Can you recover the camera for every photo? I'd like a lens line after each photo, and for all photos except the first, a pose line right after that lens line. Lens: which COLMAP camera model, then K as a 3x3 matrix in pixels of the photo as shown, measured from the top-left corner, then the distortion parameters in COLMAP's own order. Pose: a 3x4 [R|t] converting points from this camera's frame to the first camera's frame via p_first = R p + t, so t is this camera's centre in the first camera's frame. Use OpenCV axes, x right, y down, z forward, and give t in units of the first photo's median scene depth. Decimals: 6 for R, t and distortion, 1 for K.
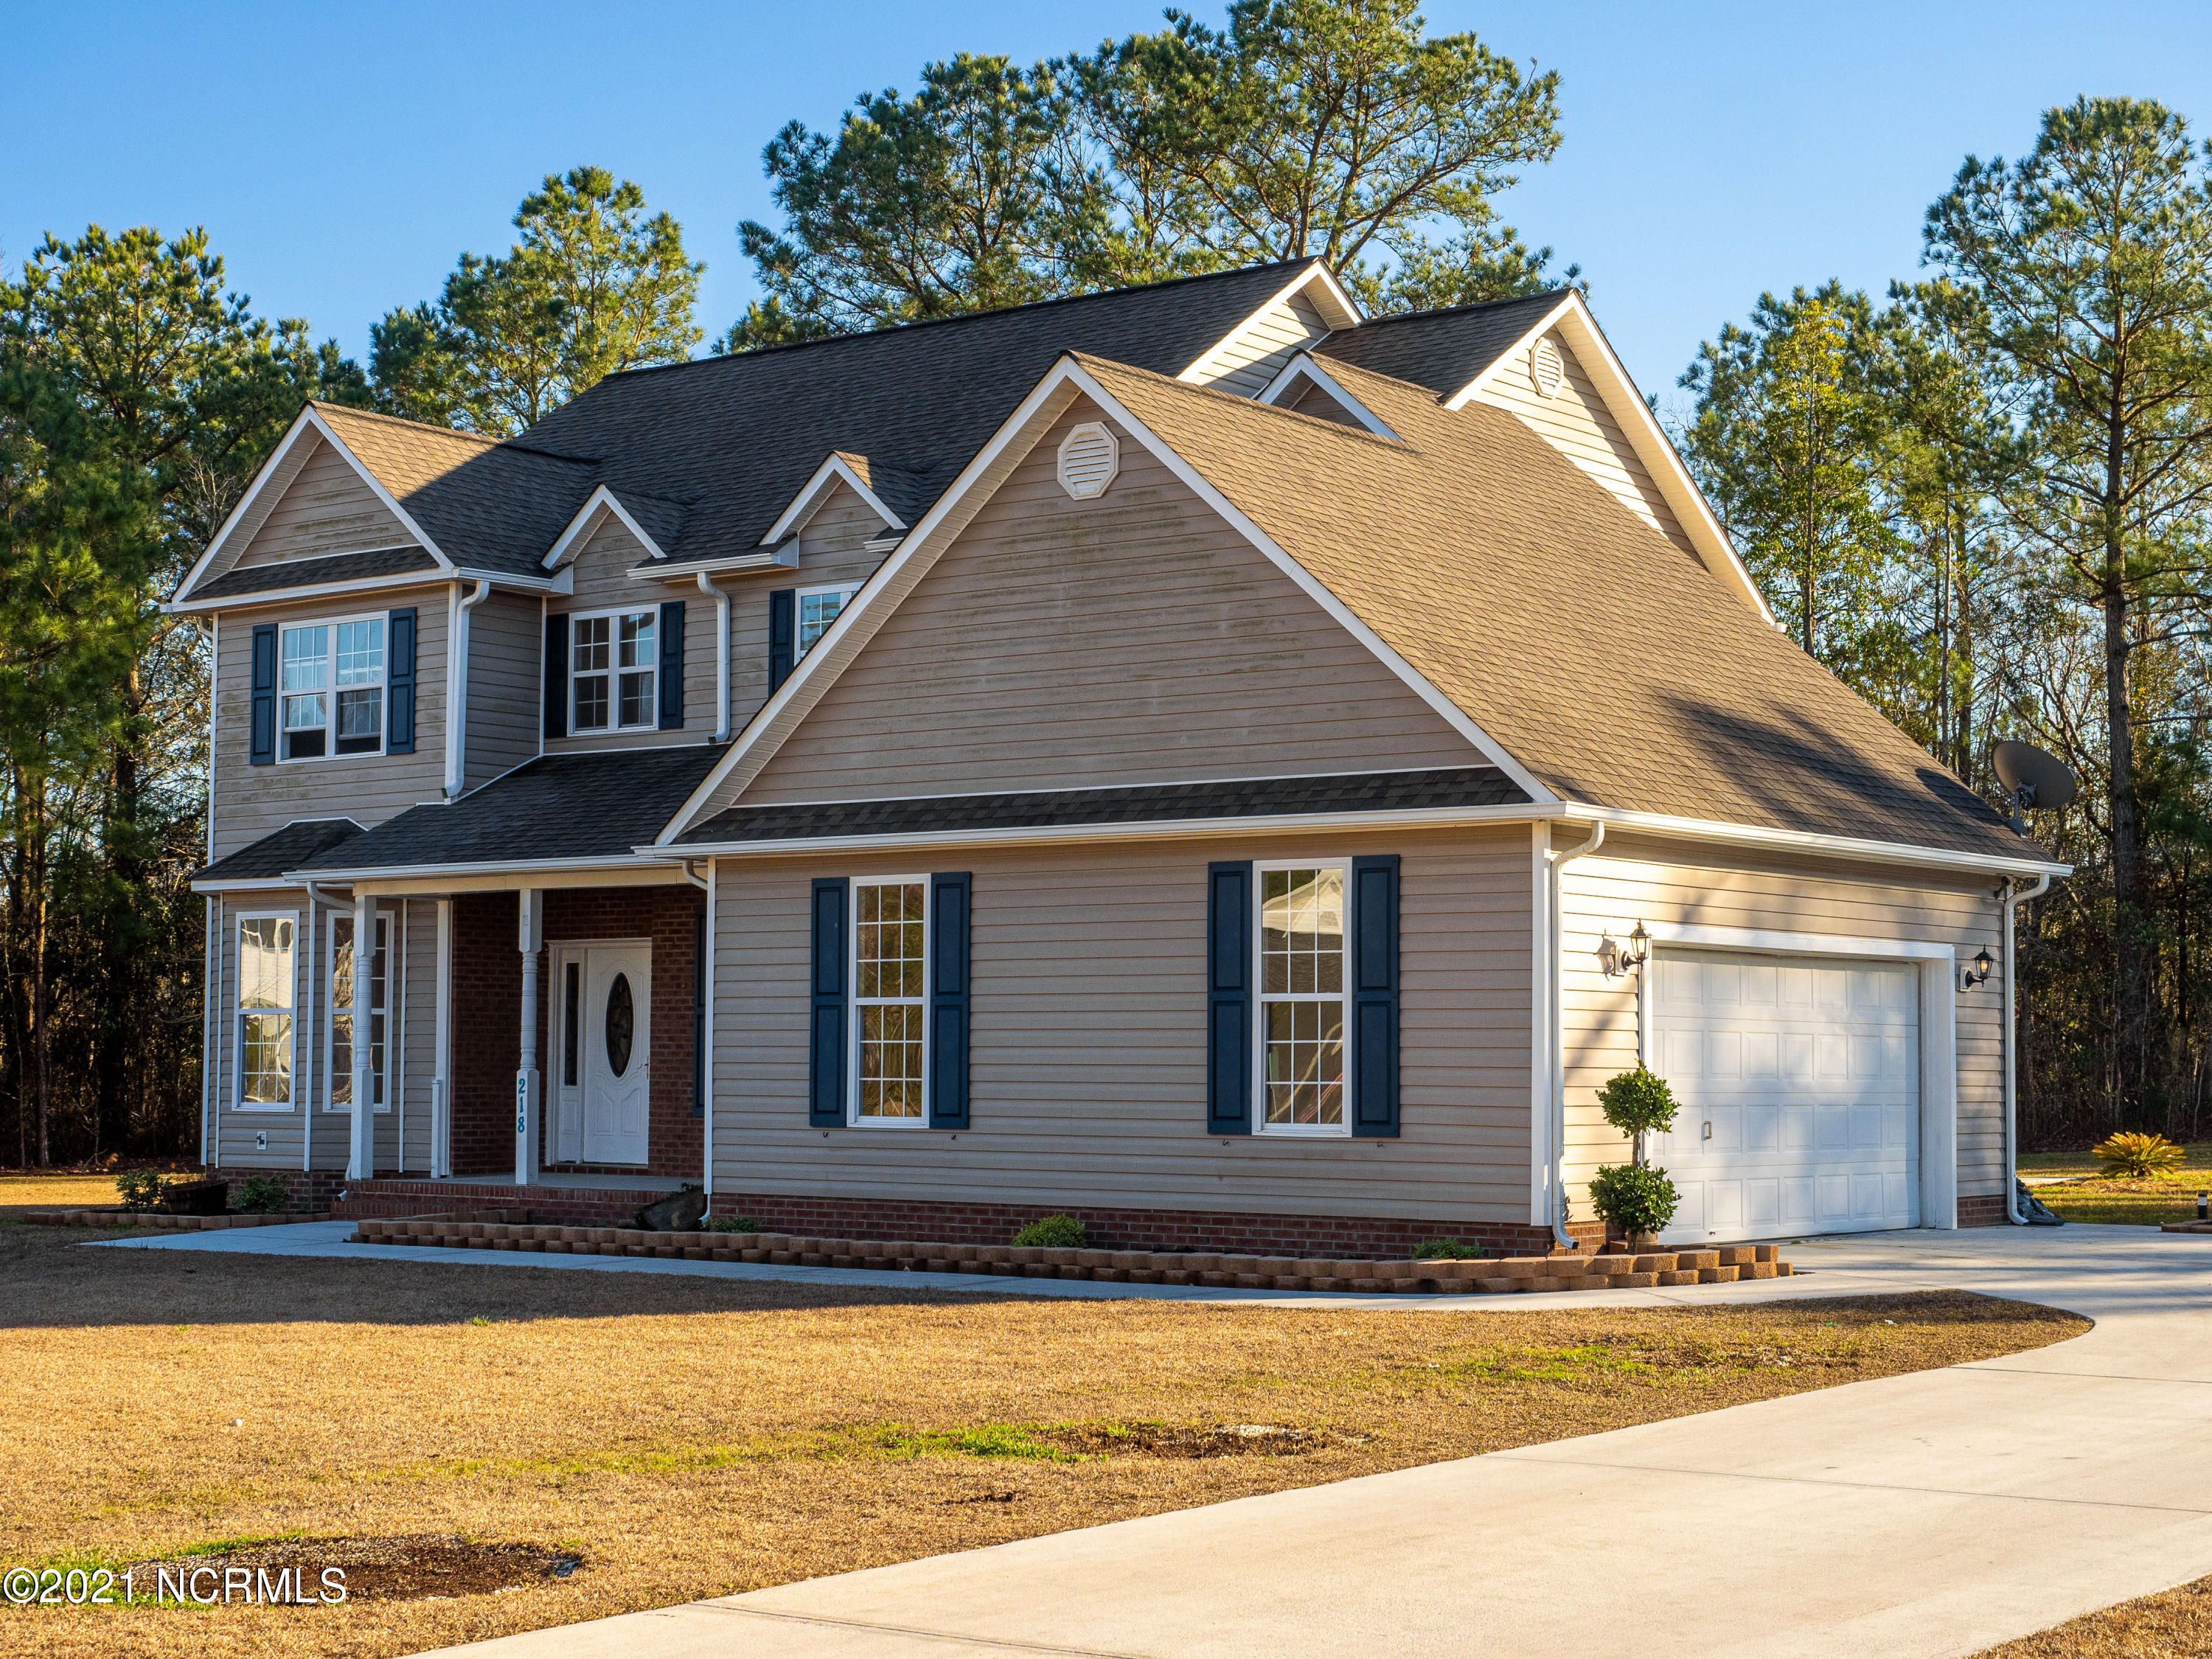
lens RADIAL K [[3384.9, 0, 1106.0], [0, 3384.9, 829.5], [0, 0, 1]] dist [0.034781, 0.070352]
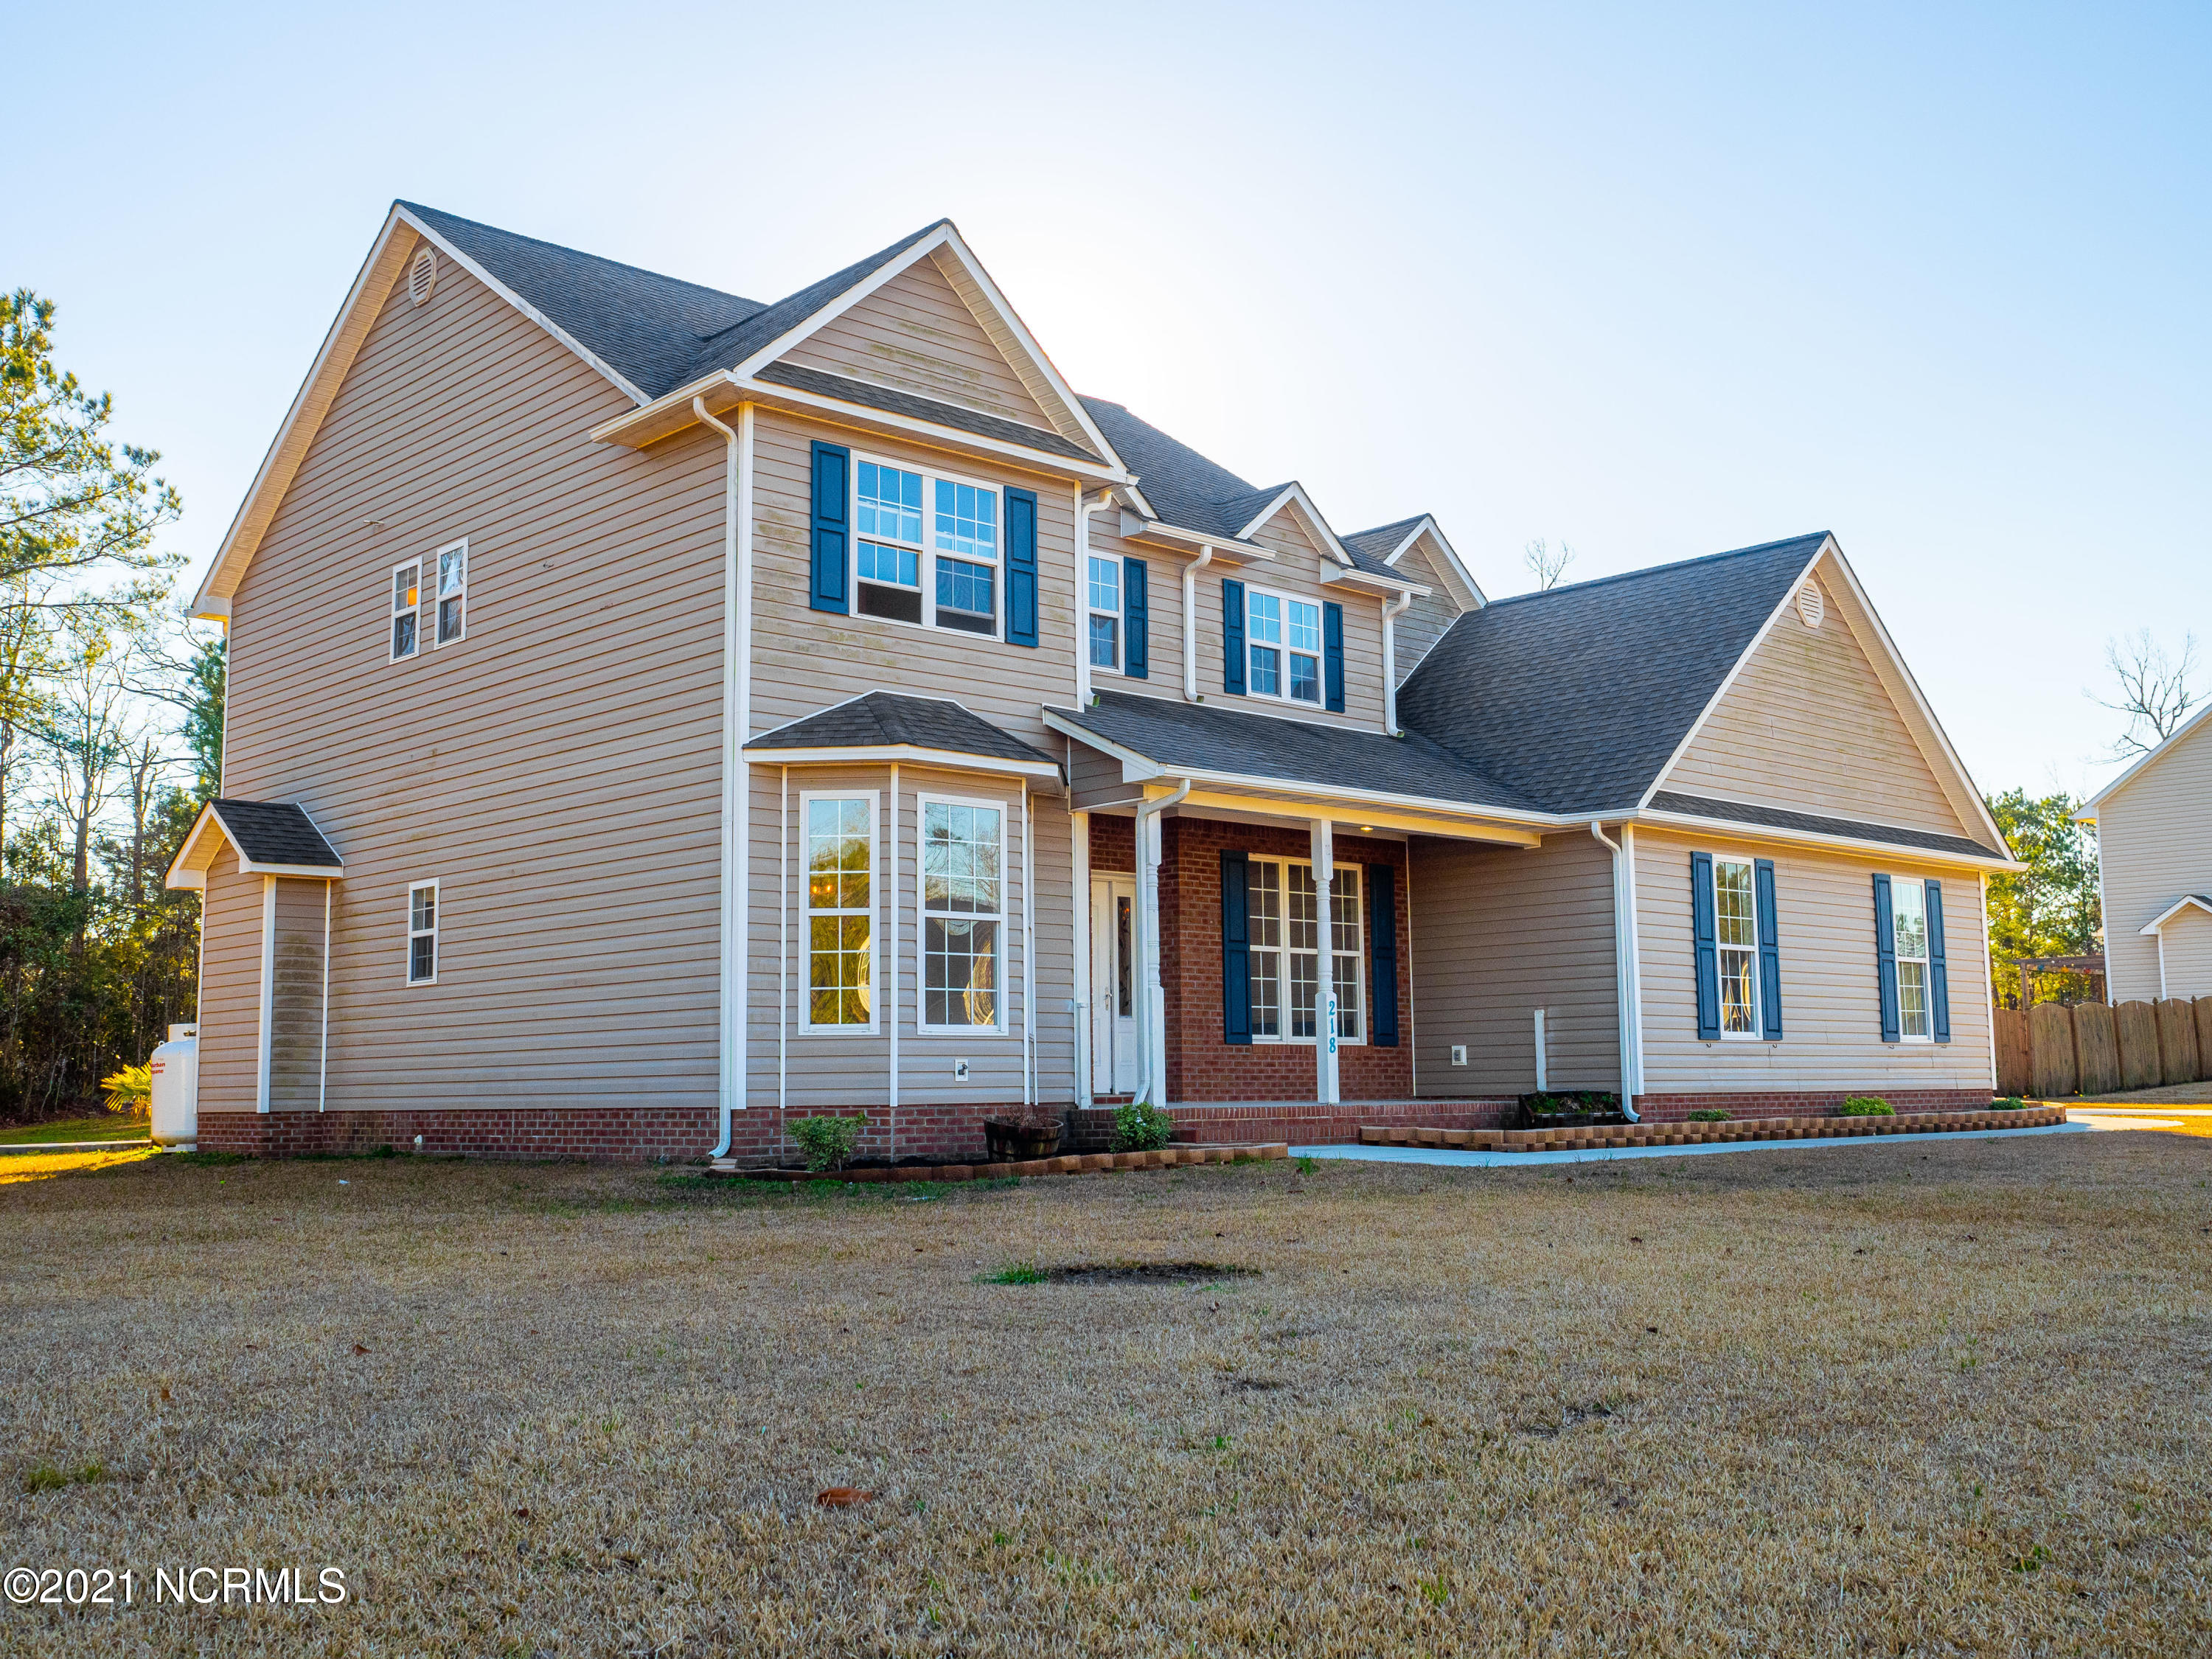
lens RADIAL K [[2230.6, 0, 1106.0], [0, 2230.6, 829.5], [0, 0, 1]] dist [0.004574, 0.237570]
pose [[0.144885, 0.114801, 0.982766, -0.982236], [-0.051667, 0.992769, -0.108353, 0.113008], [-0.988099, -0.035077, 0.149769, 1.101113]]
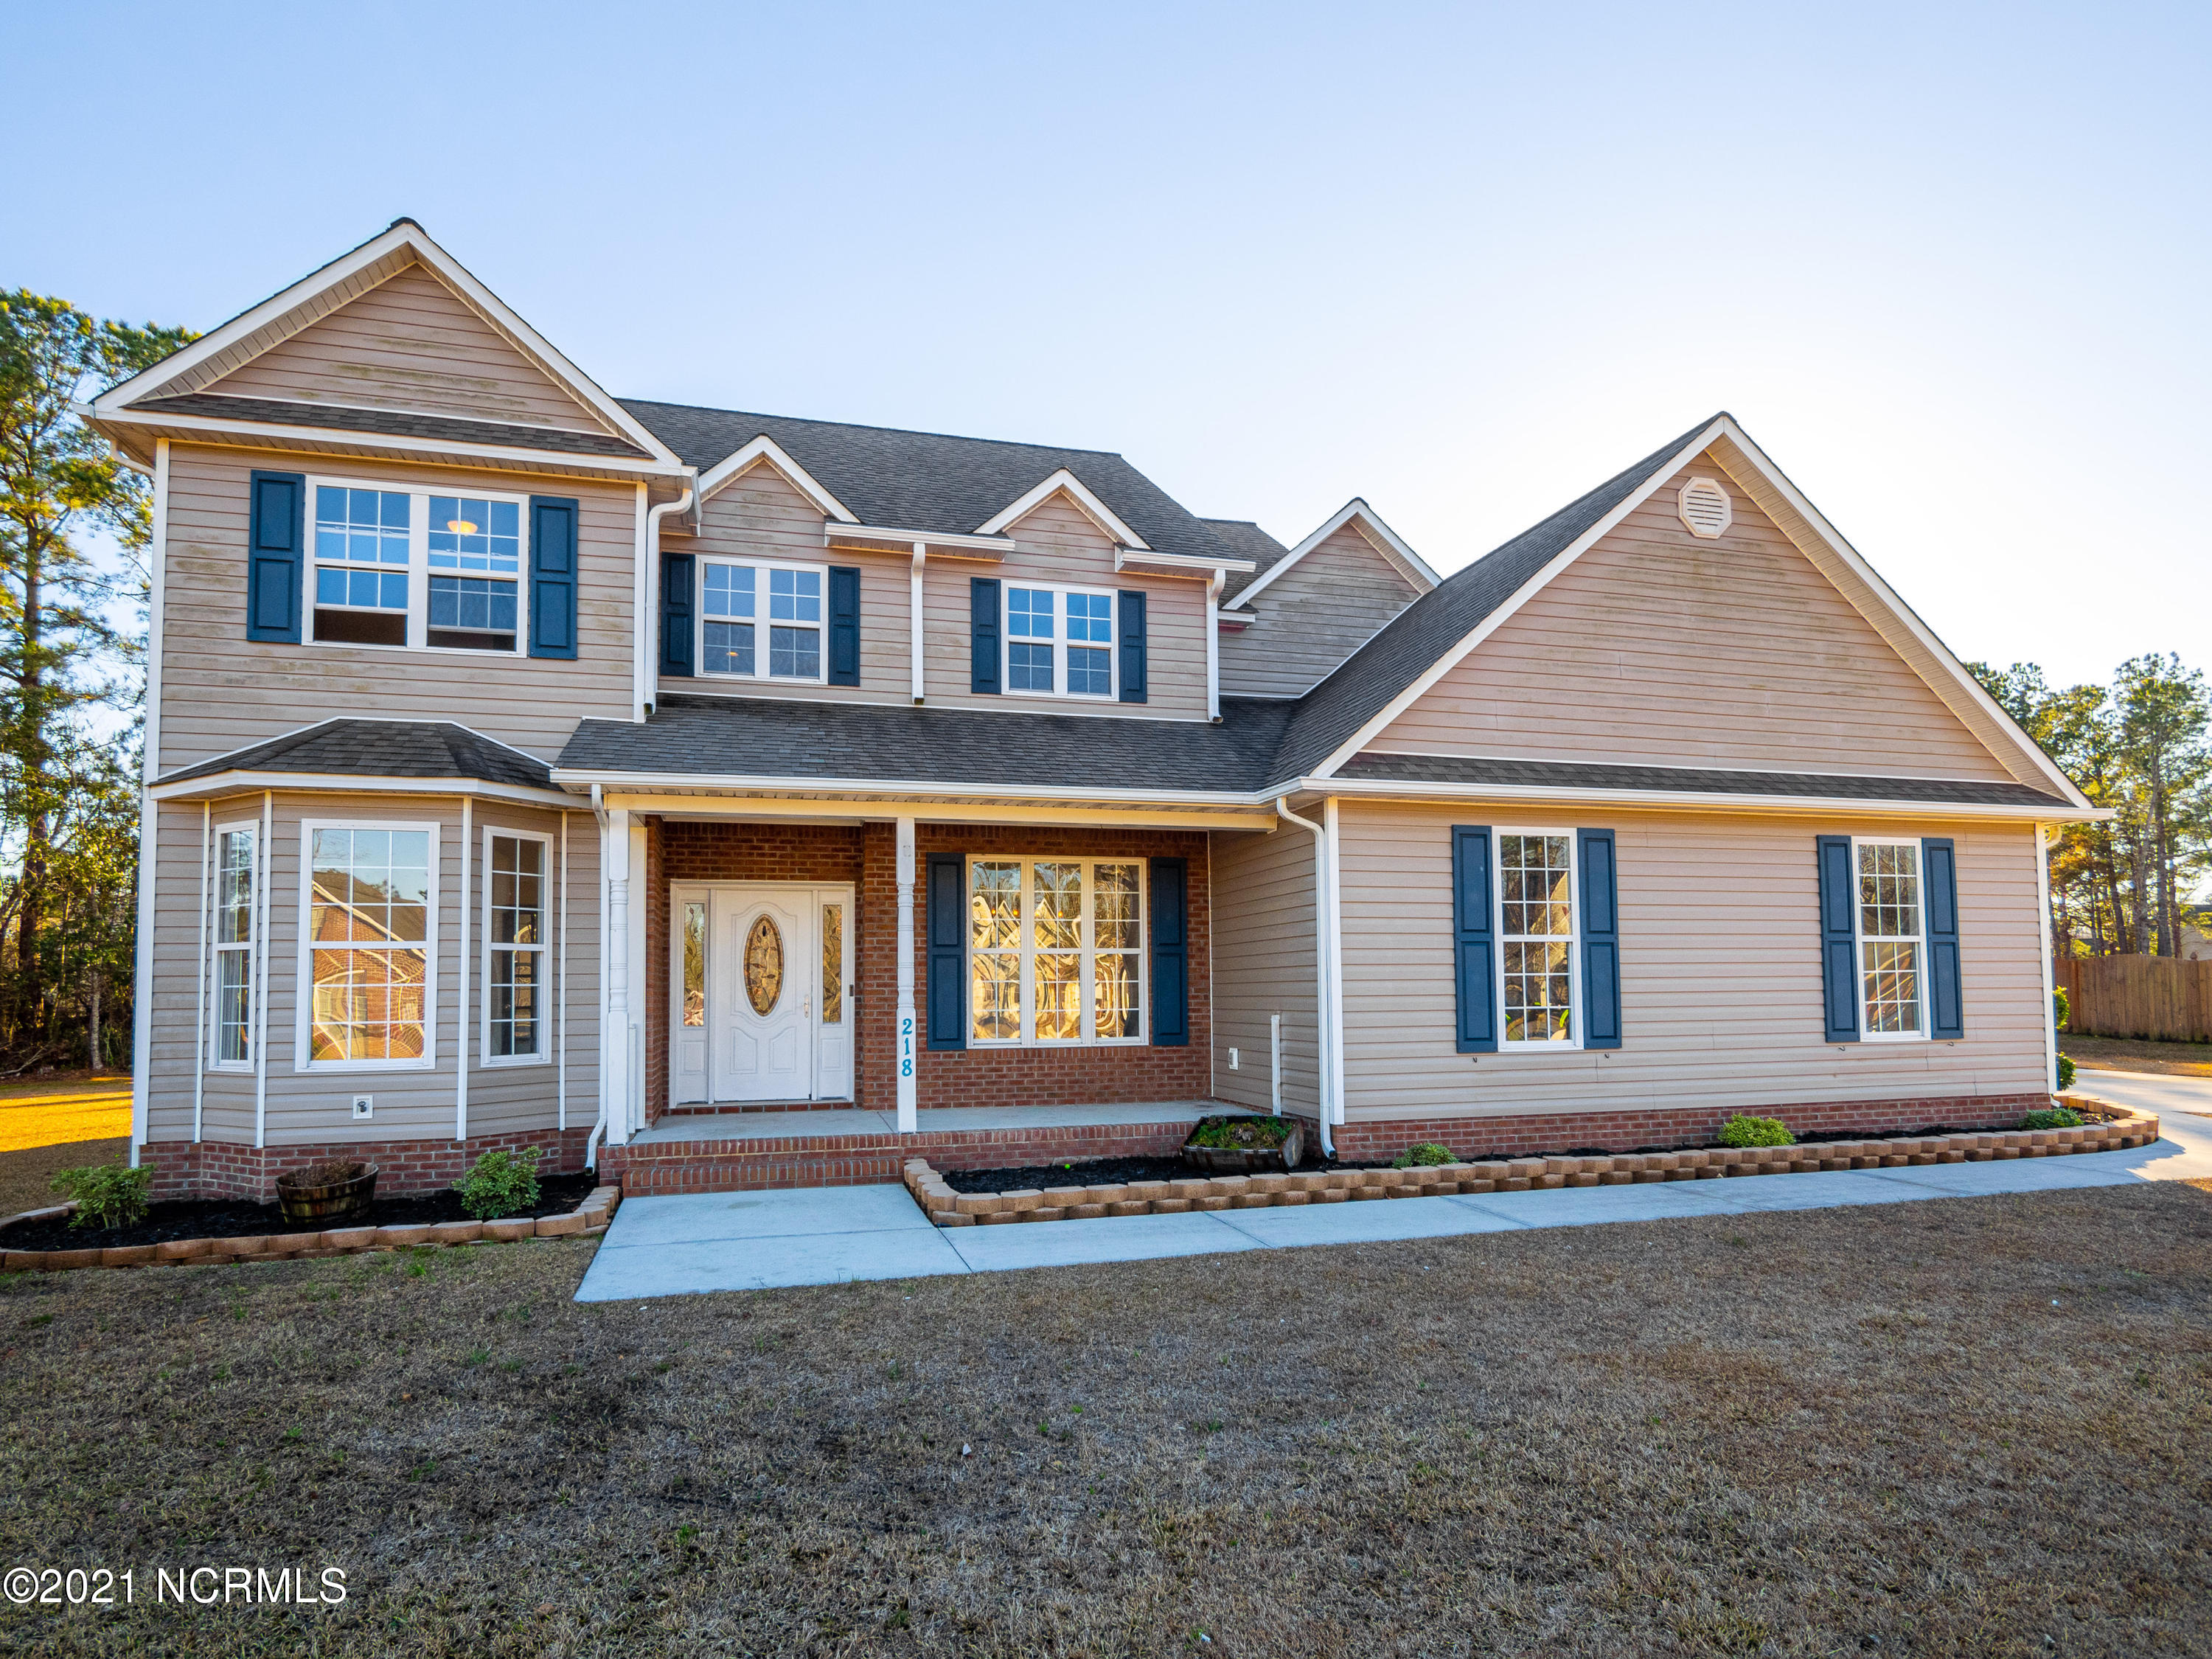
lens RADIAL K [[1235.0, 0, 1109.9], [0, 1235.0, 923.8], [0, 0, 1]] dist [0.006403, 0.001414]
pose [[0.597182, 0.036769, 0.801262, -0.470734], [-0.041819, 0.999017, -0.014676, 0.057028], [-0.801015, -0.024744, 0.598133, 0.854032]]
